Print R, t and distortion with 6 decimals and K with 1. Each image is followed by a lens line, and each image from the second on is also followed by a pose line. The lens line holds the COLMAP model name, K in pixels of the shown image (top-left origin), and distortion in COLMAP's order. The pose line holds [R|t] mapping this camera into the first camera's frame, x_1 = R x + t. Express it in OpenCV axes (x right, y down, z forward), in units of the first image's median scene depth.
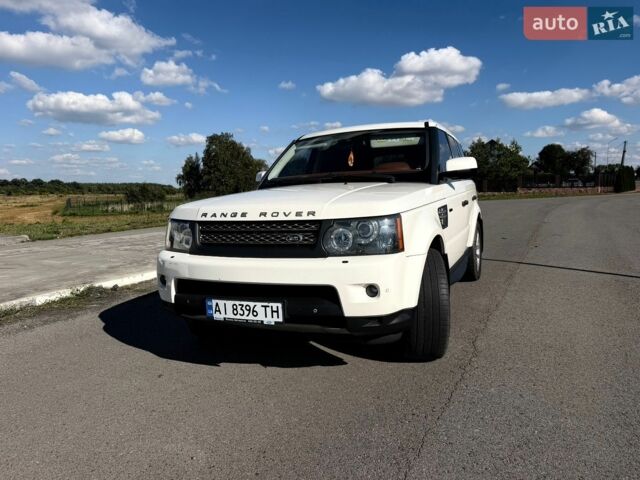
lens RADIAL K [[450.9, 0, 322.5], [0, 450.9, 240.2], [0, 0, 1]] dist [0.093607, -0.123925]
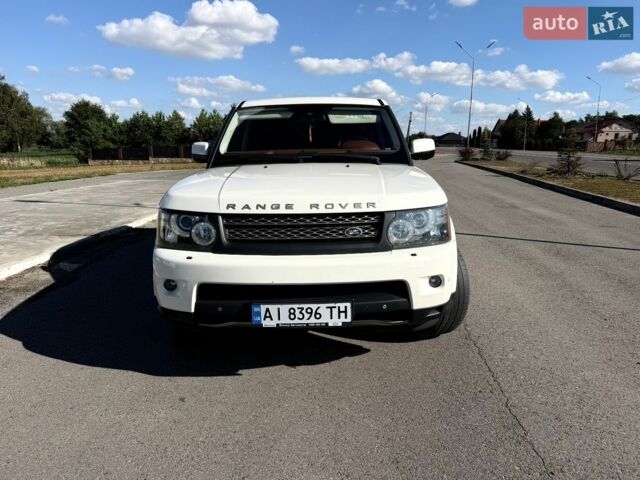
lens RADIAL K [[452.0, 0, 324.3], [0, 452.0, 240.7], [0, 0, 1]] dist [0.090169, -0.124673]
pose [[0.914646, -0.057047, 0.400210, -0.476087], [0.021567, 0.995469, 0.092607, -0.071247], [-0.403680, -0.076071, 0.911732, 0.164644]]
